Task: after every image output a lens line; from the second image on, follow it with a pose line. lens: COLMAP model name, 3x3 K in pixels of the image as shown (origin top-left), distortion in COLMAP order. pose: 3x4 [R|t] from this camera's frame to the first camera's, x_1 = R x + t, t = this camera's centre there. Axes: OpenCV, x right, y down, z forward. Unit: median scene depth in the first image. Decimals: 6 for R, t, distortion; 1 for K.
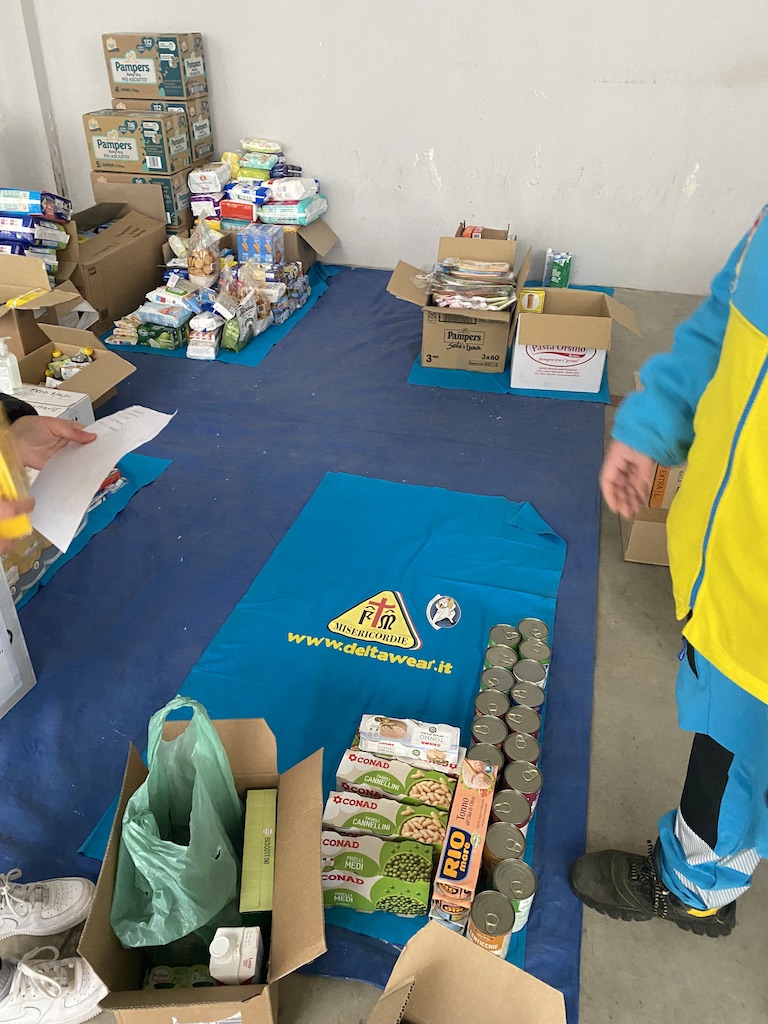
lens RADIAL K [[816.7, 0, 384.0], [0, 816.7, 512.0], [0, 0, 1]] dist [0.003180, -0.000728]
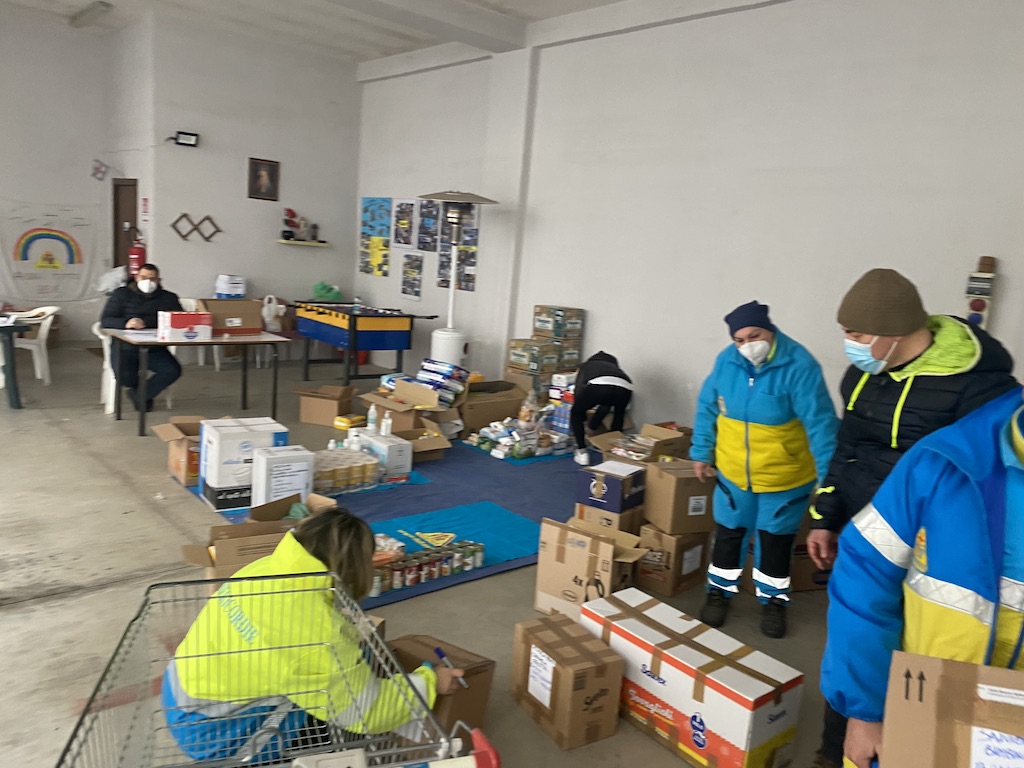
lens RADIAL K [[816.7, 0, 512.0], [0, 816.7, 384.0], [0, 0, 1]] dist [0.003180, -0.000728]
pose [[0.822014, 0.142294, -0.551403, 0.713795], [-0.362109, 0.877919, -0.313266, 0.208801], [0.439511, 0.457177, 0.773188, -0.439845]]
